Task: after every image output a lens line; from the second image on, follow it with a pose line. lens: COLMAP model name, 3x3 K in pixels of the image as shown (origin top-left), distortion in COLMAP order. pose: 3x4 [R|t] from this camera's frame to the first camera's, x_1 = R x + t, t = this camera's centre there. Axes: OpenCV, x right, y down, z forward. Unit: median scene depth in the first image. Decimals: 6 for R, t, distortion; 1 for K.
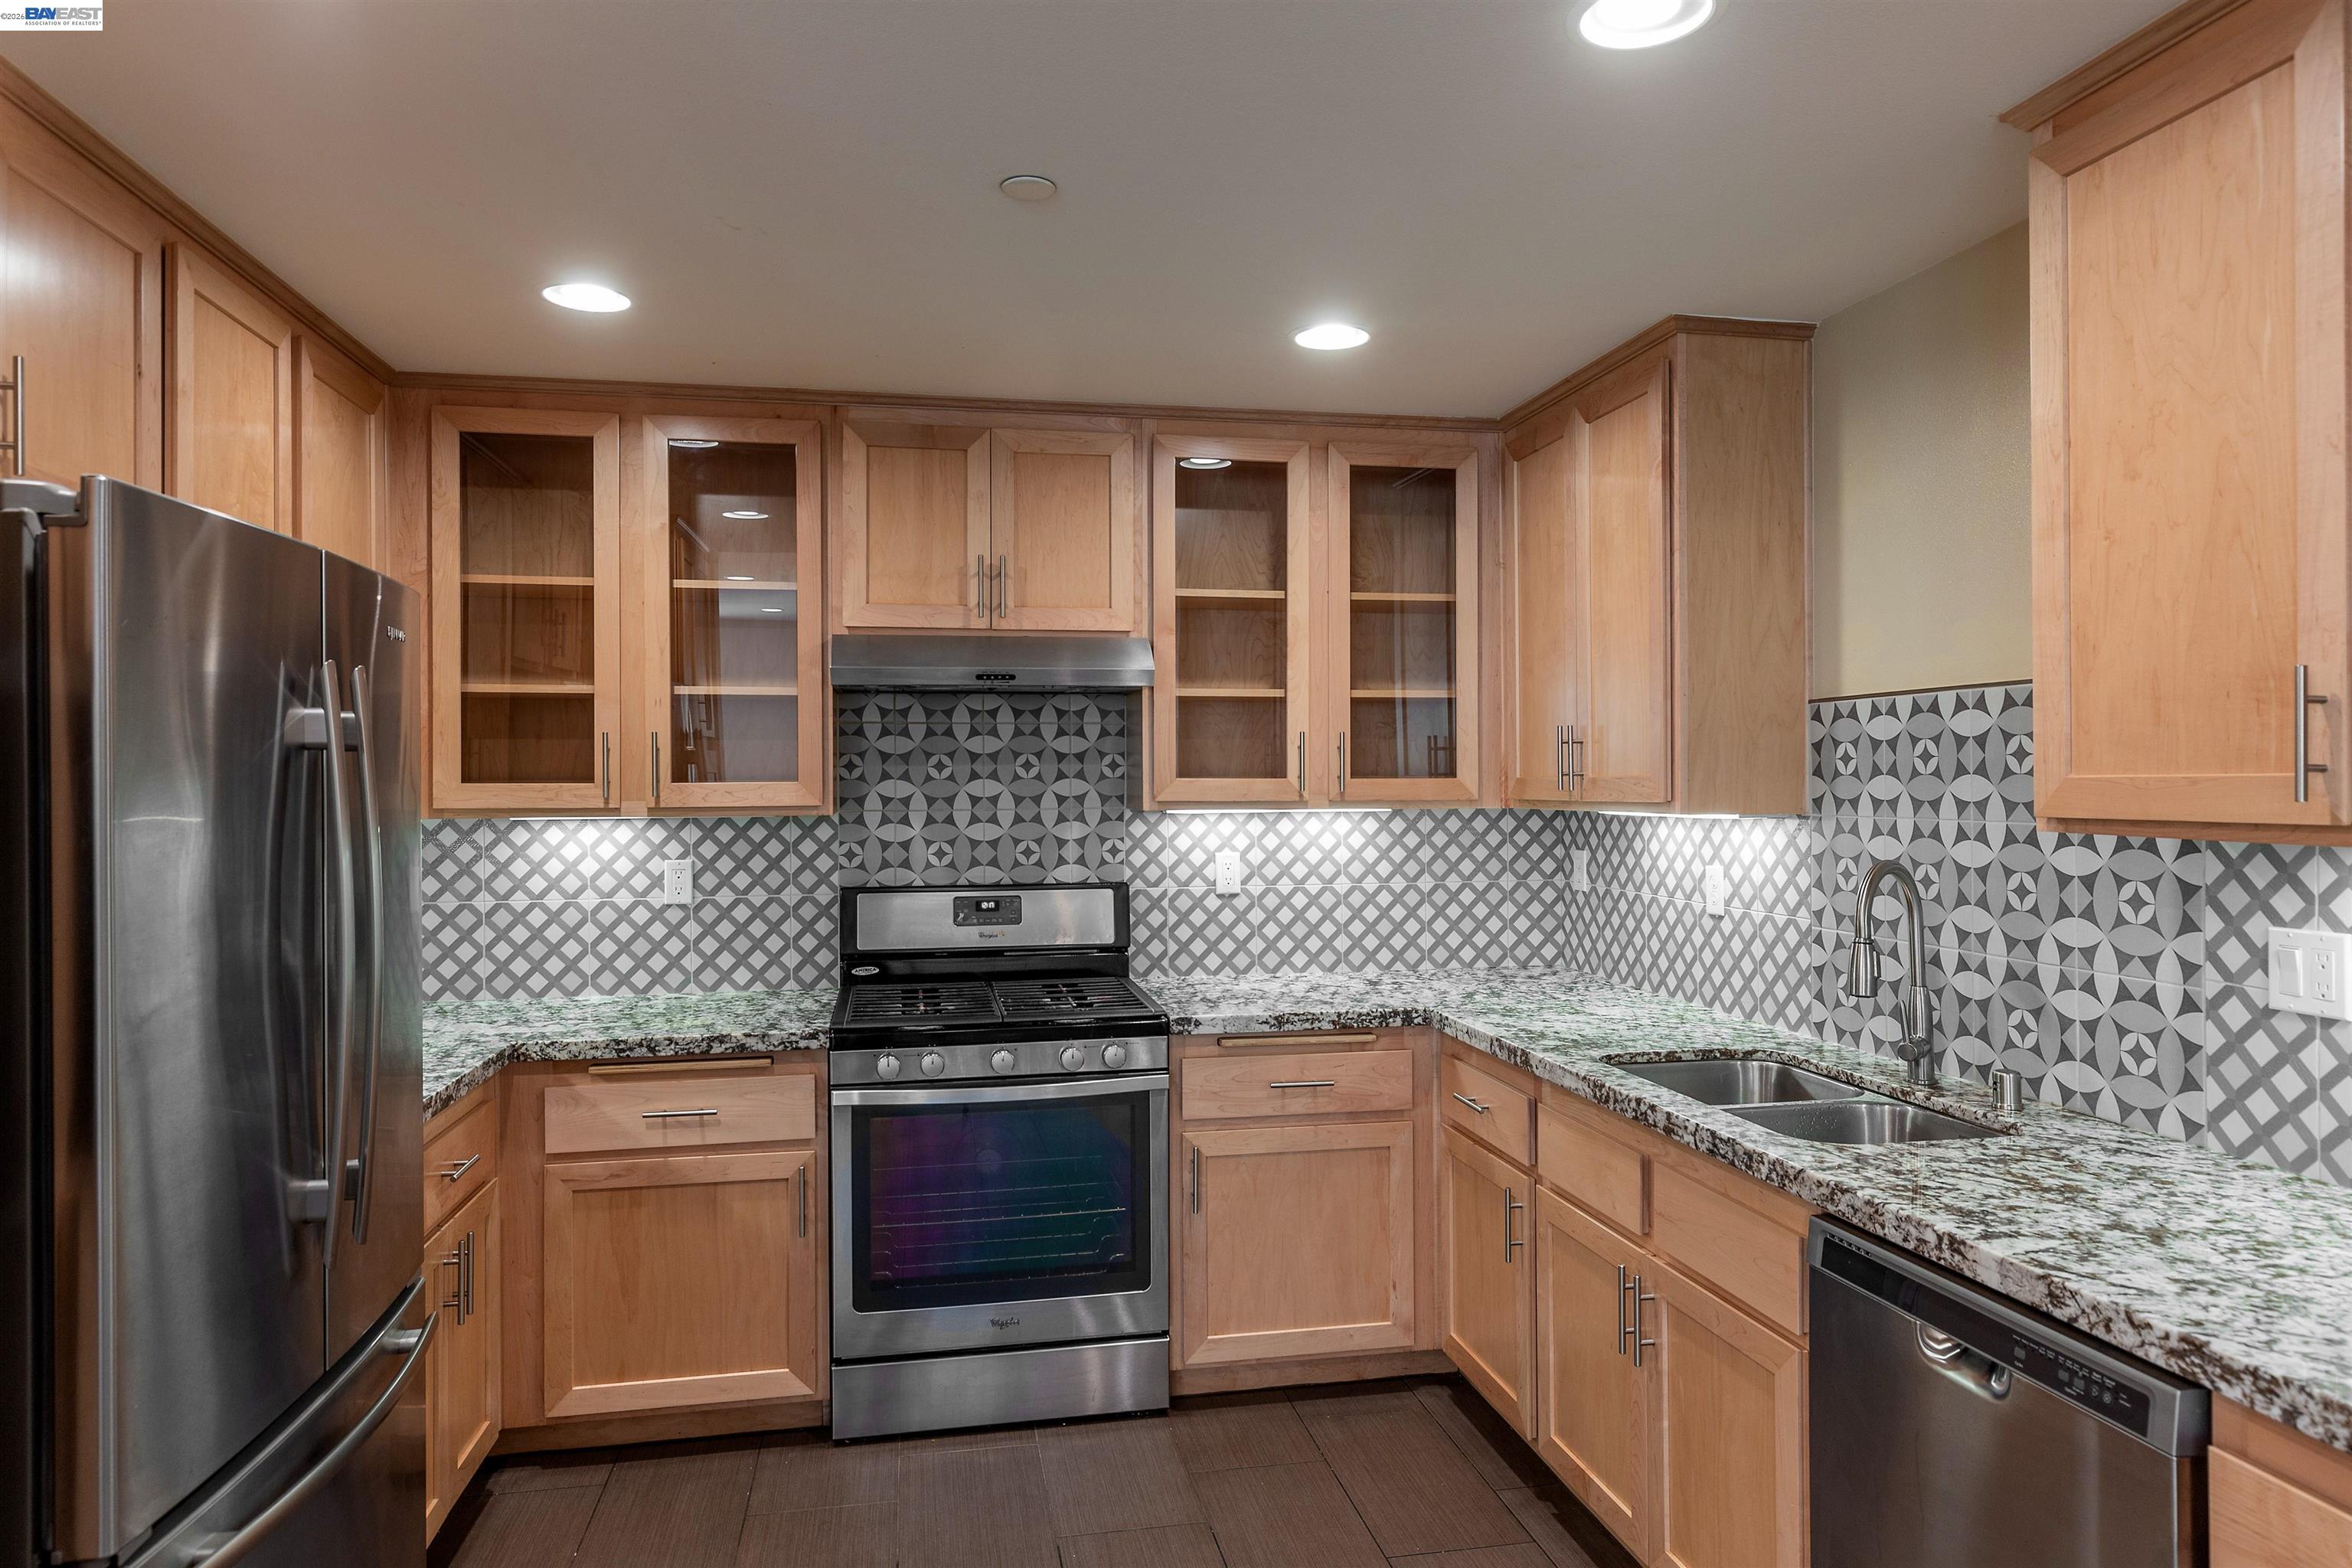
lens RADIAL K [[1448.9, 0, 1188.7], [0, 1448.9, 776.1], [0, 0, 1]] dist [0.004367, -0.001076]
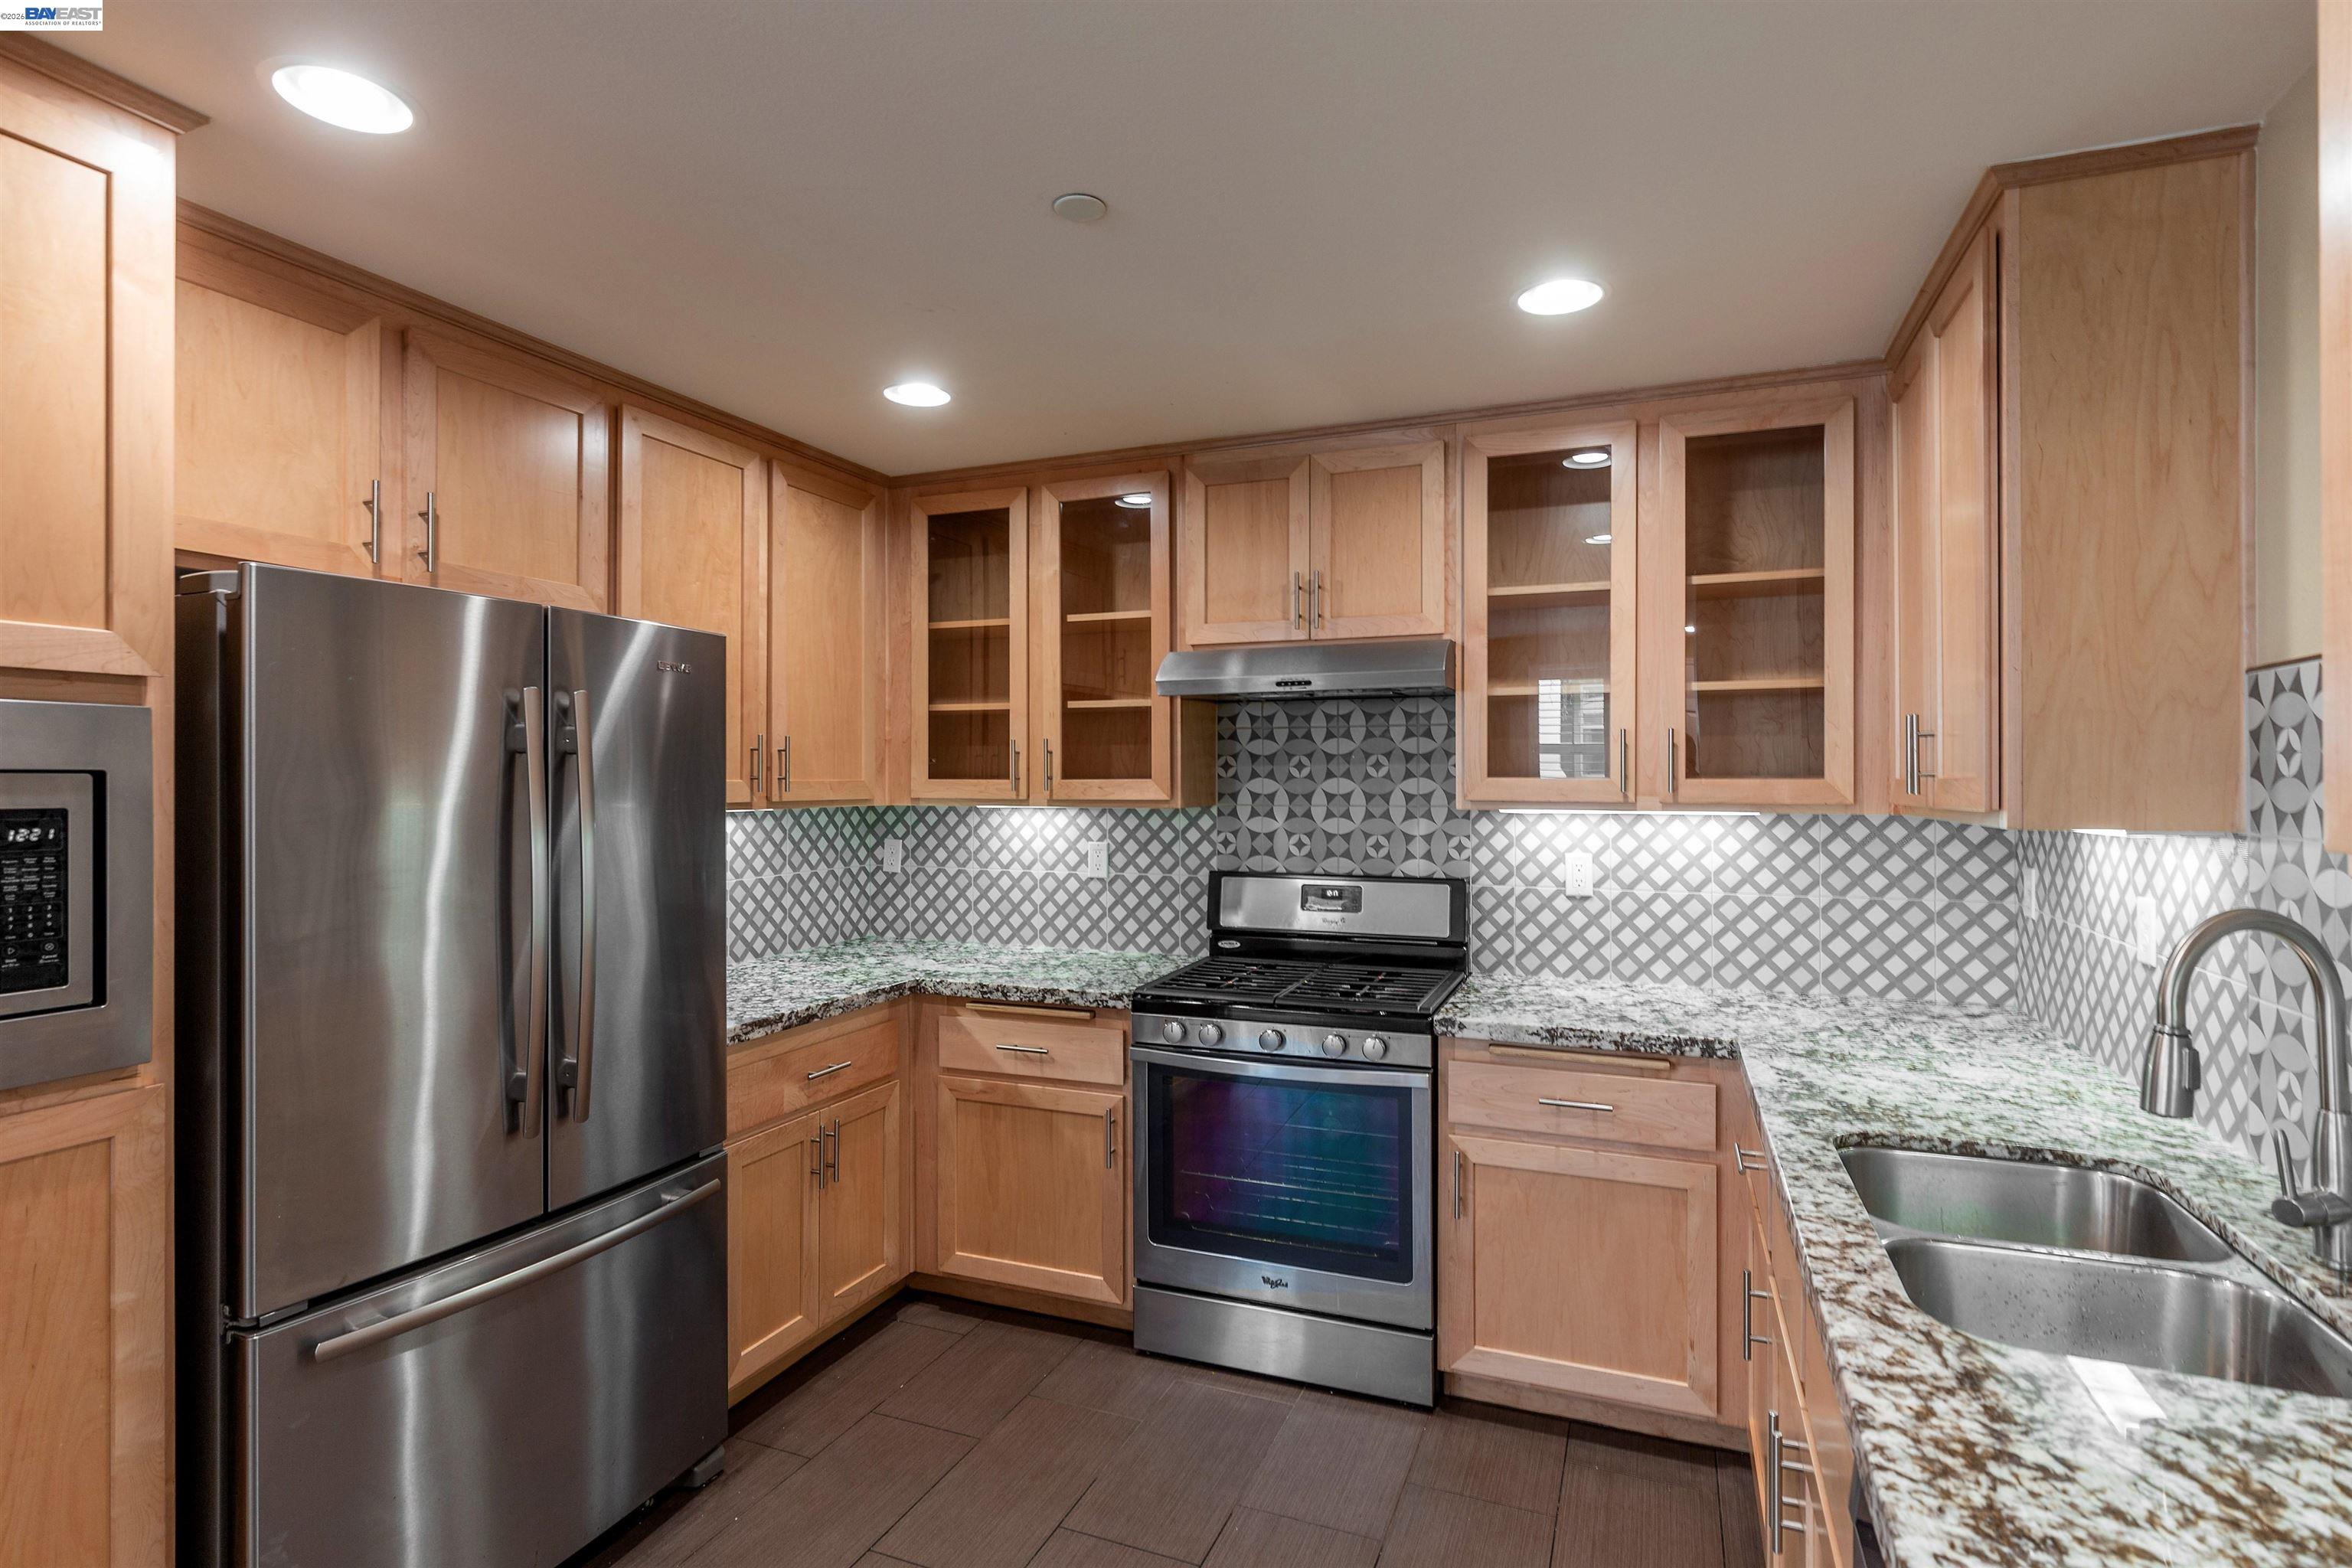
lens RADIAL K [[1159.0, 0, 1189.5], [0, 1159.0, 776.0], [0, 0, 1]] dist [0.000633, -0.000837]
pose [[0.838206, 0.003444, -0.545343, 0.299449], [-0.003399, 0.999994, 0.001090, 0.000102], [0.545343, 0.000940, 0.838212, 0.253448]]
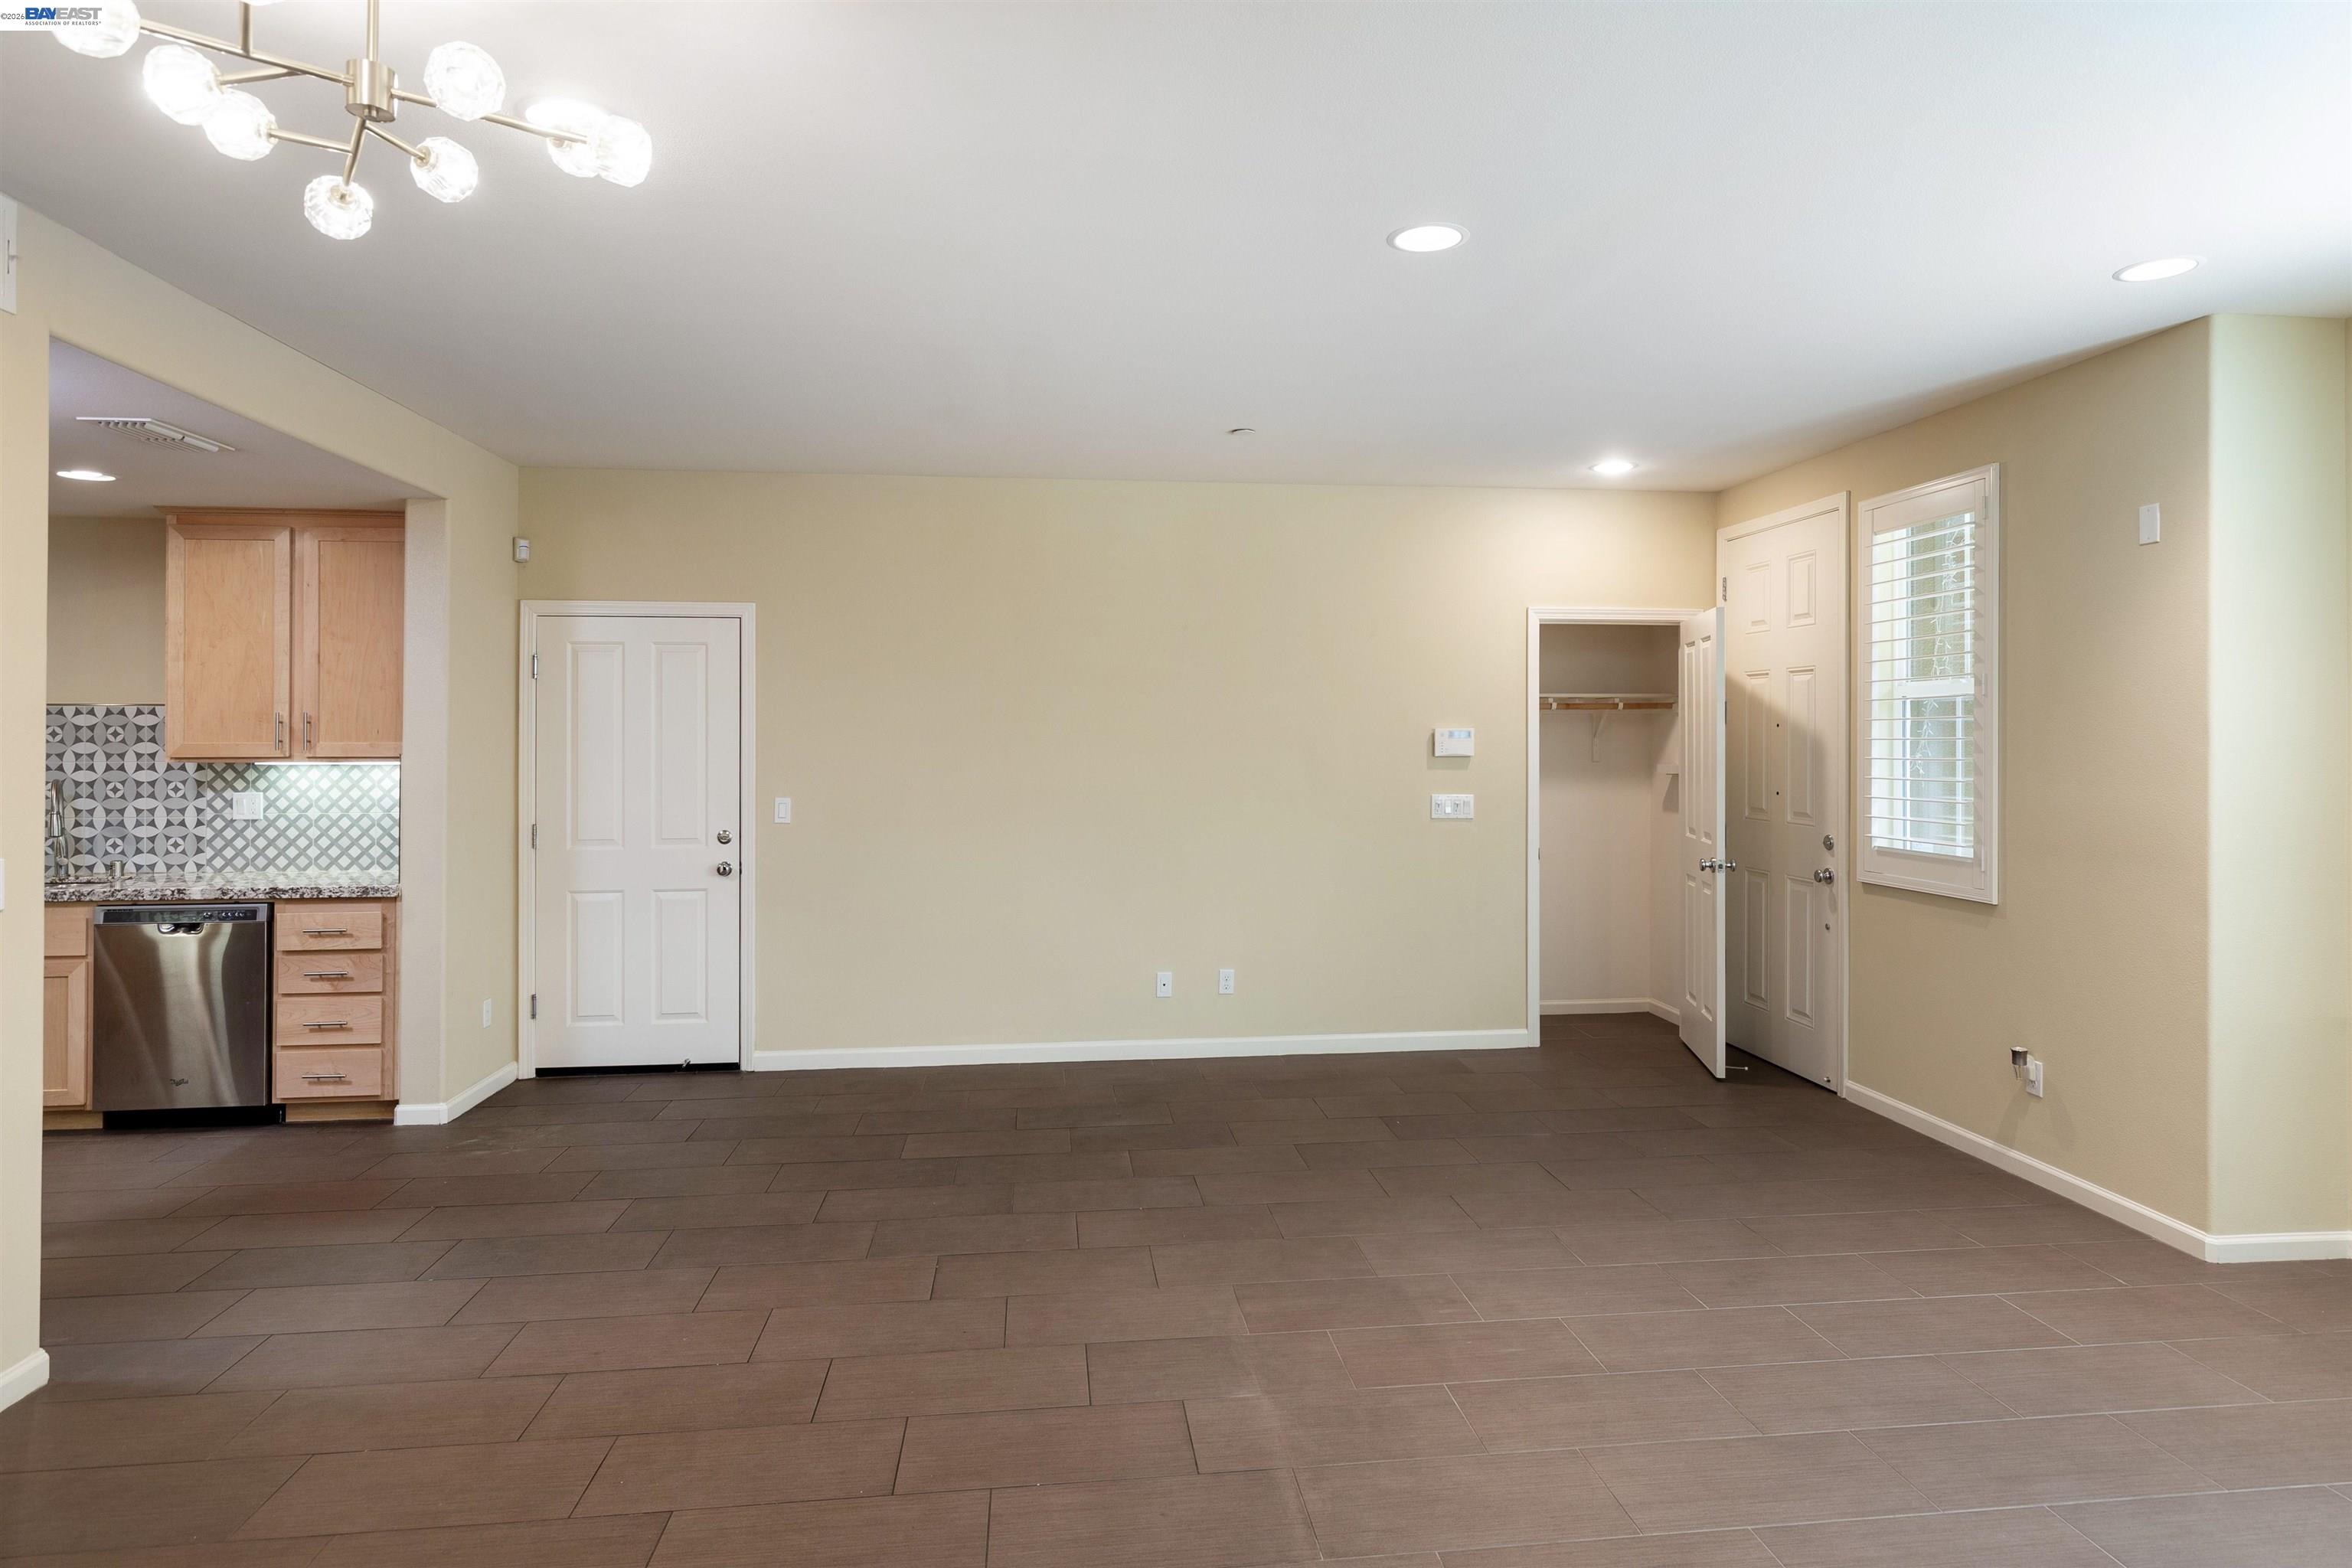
lens RADIAL K [[1298.0, 0, 1192.4], [0, 1298.0, 730.2], [0, 0, 1]] dist [0.008644, -0.004264]
pose [[0.066335, 0.013988, 0.997699, -1.197809], [-0.003171, 0.999900, -0.013808, 0.002384], [-0.997792, -0.002248, 0.066373, -0.769166]]
